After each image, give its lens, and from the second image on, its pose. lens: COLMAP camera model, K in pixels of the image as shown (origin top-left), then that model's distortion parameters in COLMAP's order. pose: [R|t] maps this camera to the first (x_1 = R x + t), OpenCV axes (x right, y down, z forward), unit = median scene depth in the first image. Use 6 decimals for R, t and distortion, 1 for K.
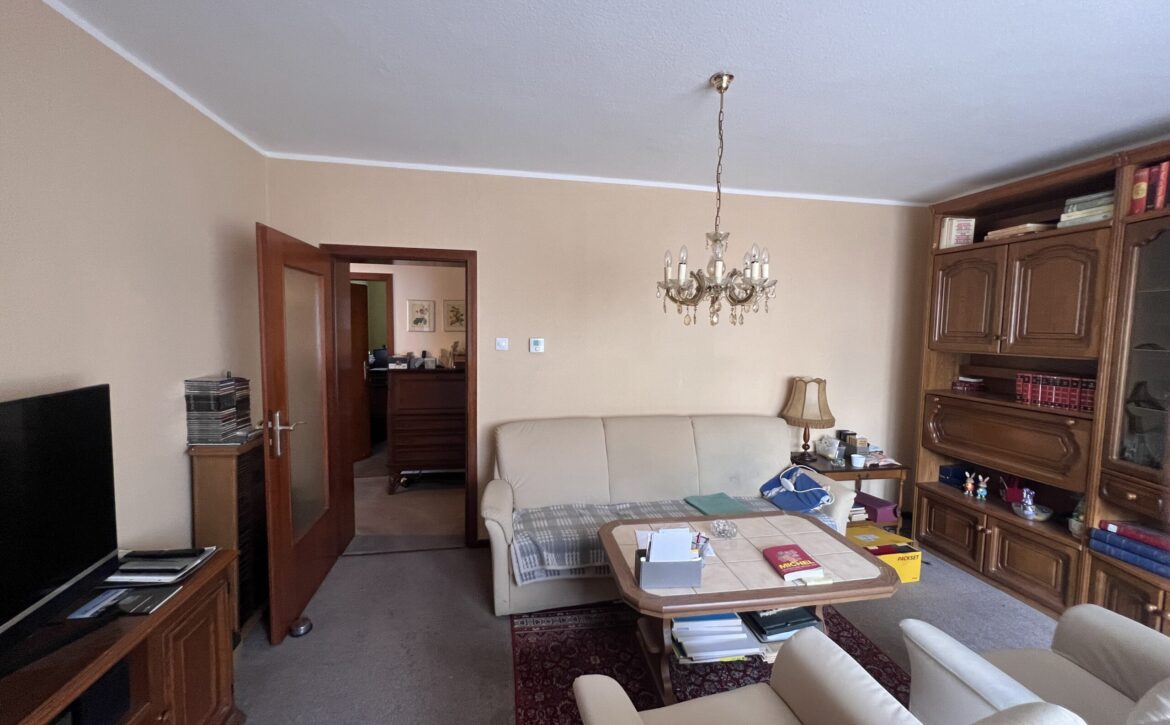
lens RADIAL K [[466.4, 0, 588.9], [0, 466.4, 363.6], [0, 0, 1]] dist [-0.001715, -0.000163]
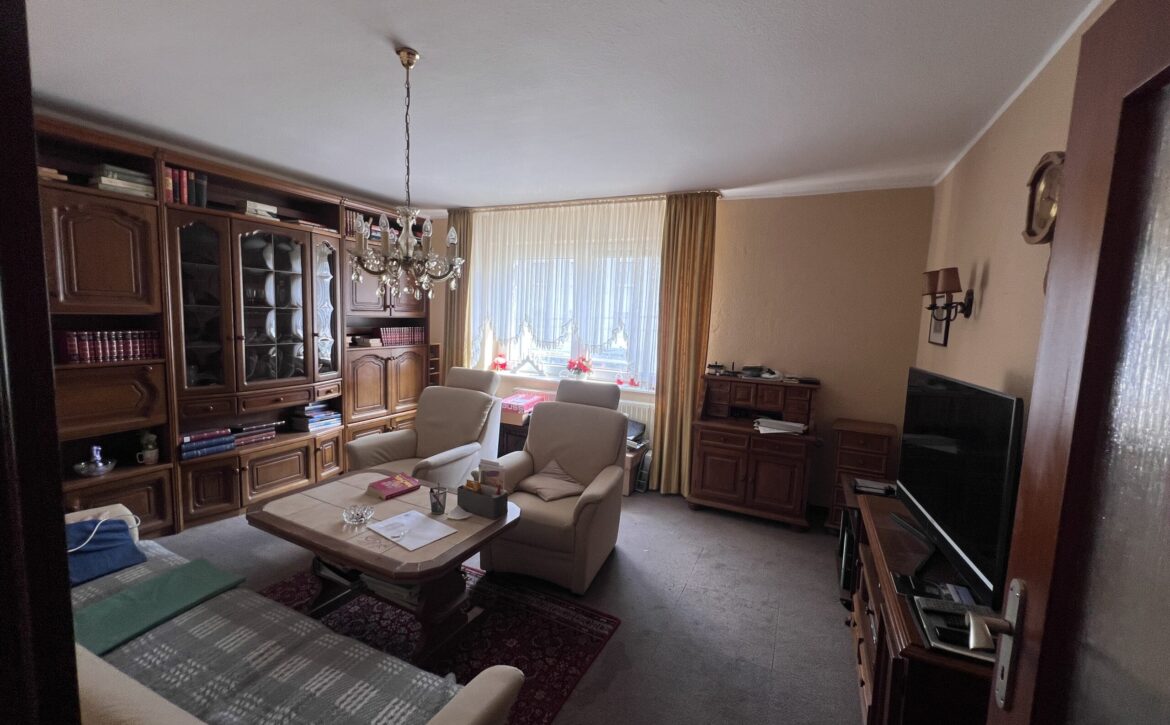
lens RADIAL K [[466.4, 0, 588.9], [0, 466.4, 363.6], [0, 0, 1]] dist [-0.001715, -0.000163]
pose [[-0.809806, -0.114984, 0.575320, -0.539965], [-0.008815, 0.982881, 0.184033, -0.112793], [-0.586632, 0.143959, -0.796956, 1.293058]]
